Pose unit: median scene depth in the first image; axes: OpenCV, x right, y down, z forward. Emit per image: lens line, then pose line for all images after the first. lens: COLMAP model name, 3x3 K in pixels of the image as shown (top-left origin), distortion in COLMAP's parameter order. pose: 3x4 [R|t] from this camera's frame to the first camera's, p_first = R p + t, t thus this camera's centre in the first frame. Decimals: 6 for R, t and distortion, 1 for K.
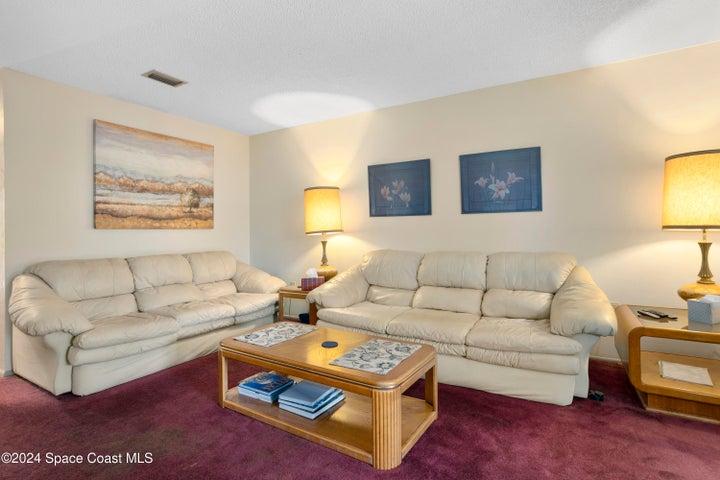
lens RADIAL K [[359.7, 0, 365.7], [0, 359.7, 219.1], [0, 0, 1]] dist [-0.060164, 0.039160]
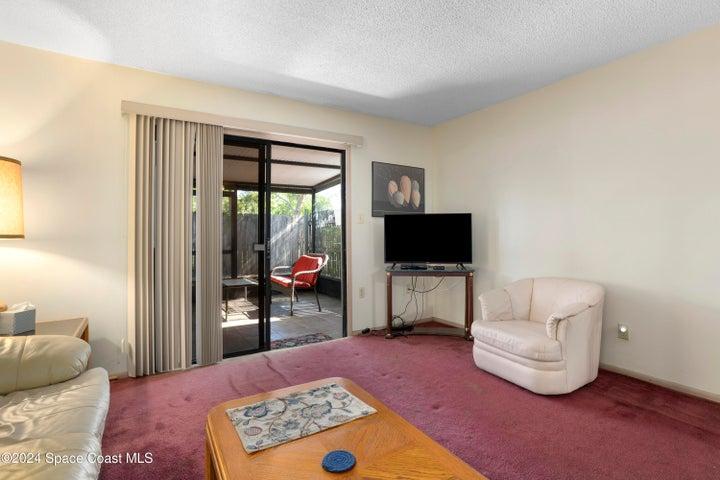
lens RADIAL K [[357.6, 0, 362.9], [0, 357.6, 233.7], [0, 0, 1]] dist [-0.053036, 0.038885]
pose [[-0.879180, 0.017385, 0.476172, -0.233450], [0.006004, 0.999659, -0.025412, 0.029521], [-0.476451, -0.019483, -0.878985, 0.896700]]
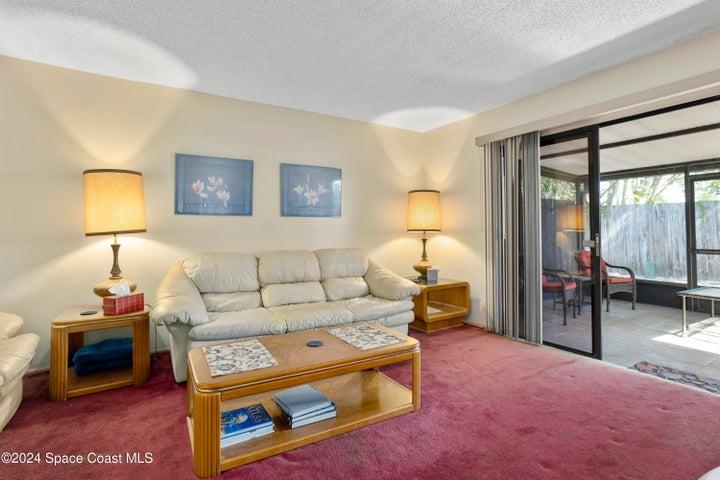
lens RADIAL K [[353.0, 0, 362.1], [0, 353.0, 224.5], [0, 0, 1]] dist [-0.032702, 0.000049]
pose [[0.485206, 0.027432, 0.873970, -0.563401], [-0.025924, 0.999520, -0.016981, 0.022370], [-0.874016, -0.014418, 0.485684, 0.264095]]
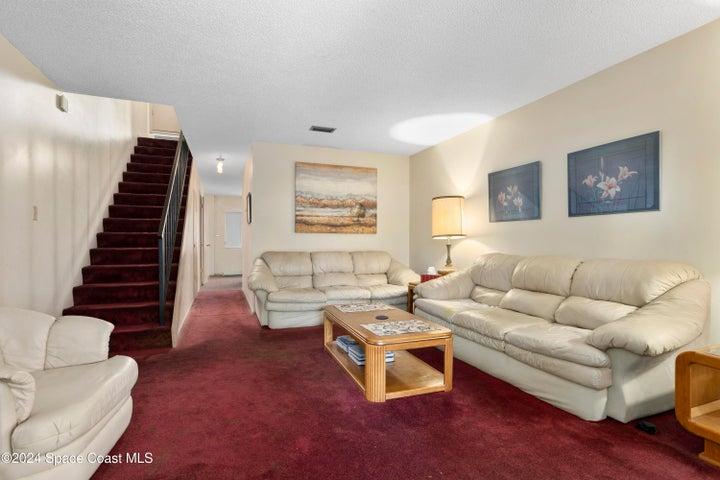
lens RADIAL K [[357.6, 0, 362.9], [0, 357.6, 233.7], [0, 0, 1]] dist [-0.053036, 0.038885]
pose [[0.786567, 0.001822, -0.617503, 0.418227], [0.006588, 0.999914, 0.011341, 0.015852], [0.617470, -0.012989, 0.786487, -0.051522]]
